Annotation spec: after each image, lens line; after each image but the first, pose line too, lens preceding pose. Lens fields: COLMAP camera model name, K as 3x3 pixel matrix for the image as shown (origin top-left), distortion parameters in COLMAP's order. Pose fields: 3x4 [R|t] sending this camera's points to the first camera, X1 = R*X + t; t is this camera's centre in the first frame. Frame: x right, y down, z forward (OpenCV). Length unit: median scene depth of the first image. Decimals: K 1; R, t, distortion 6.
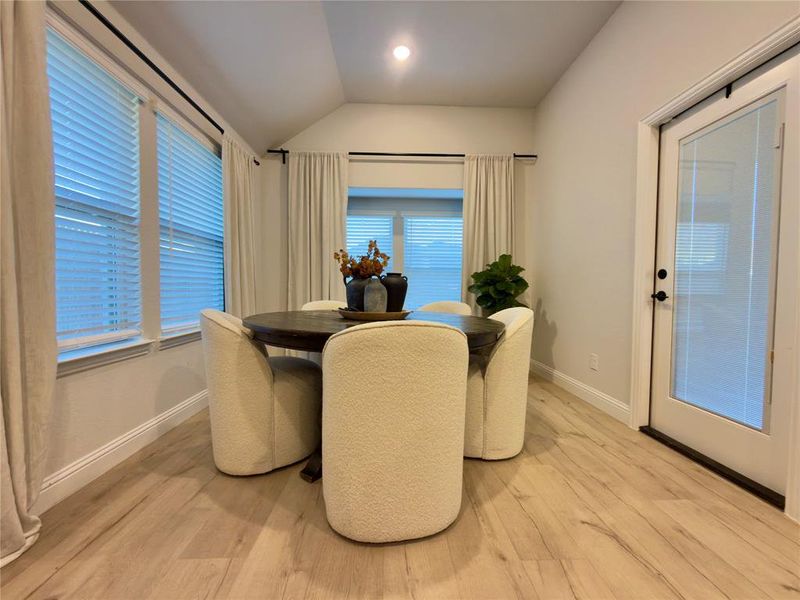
lens RADIAL K [[318.3, 0, 400.0], [0, 318.3, 300.0], [0, 0, 1]] dist [0.001837, 0.000019]
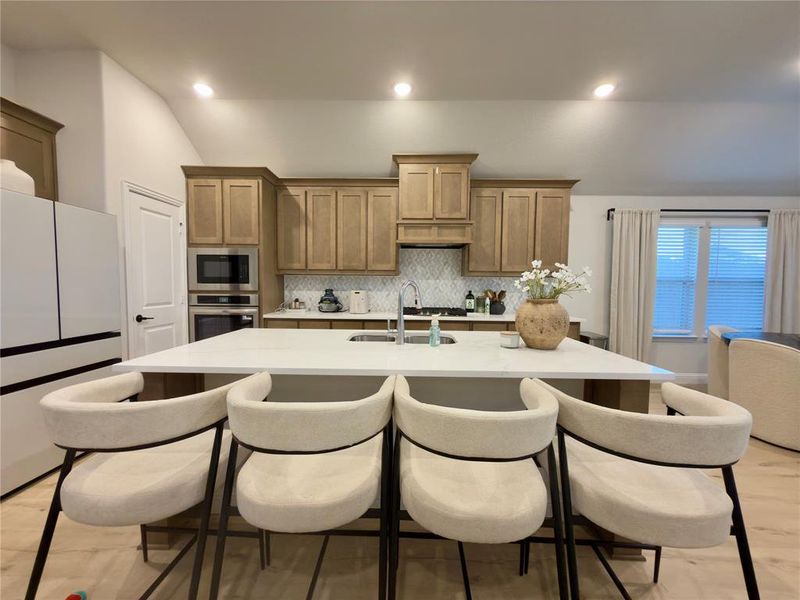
lens RADIAL K [[318.3, 0, 400.0], [0, 318.3, 300.0], [0, 0, 1]] dist [0.001837, 0.000019]
pose [[-0.047505, 0.037549, -0.998165, 0.783415], [-0.046784, 0.998113, 0.039774, -0.059251], [0.997775, 0.048587, -0.045658, -0.492869]]
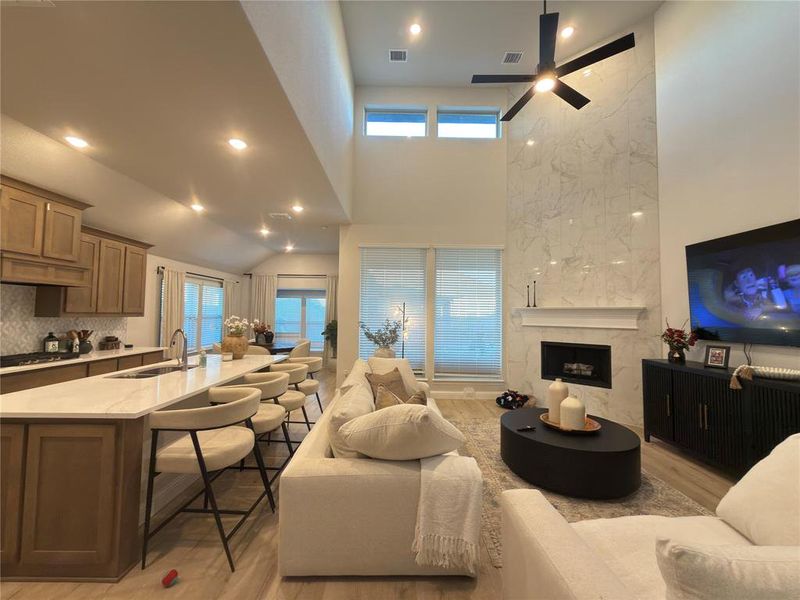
lens RADIAL K [[318.3, 0, 400.0], [0, 318.3, 300.0], [0, 0, 1]] dist [0.001837, 0.000019]
pose [[0.999608, 0.001573, -0.027966, 0.826168], [-0.003865, 0.996616, -0.082113, -0.083576], [0.027742, 0.082189, 0.996231, -1.331413]]
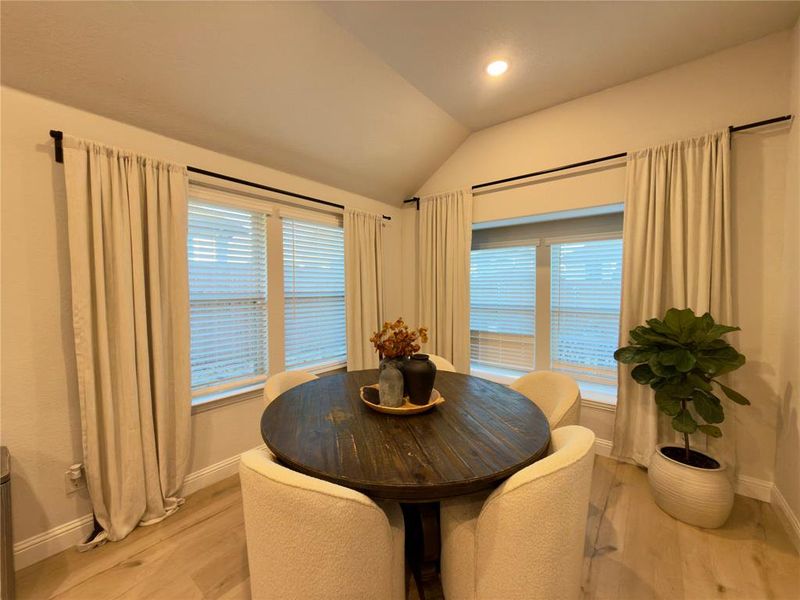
lens RADIAL K [[319.0, 0, 401.2], [0, 319.0, 295.8], [0, 0, 1]] dist [-0.000577, -0.000221]
pose [[0.758434, 0.009856, -0.651675, 0.295851], [-0.015306, 0.999879, -0.002692, -0.141477], [0.651570, 0.012016, 0.758494, 0.165663]]
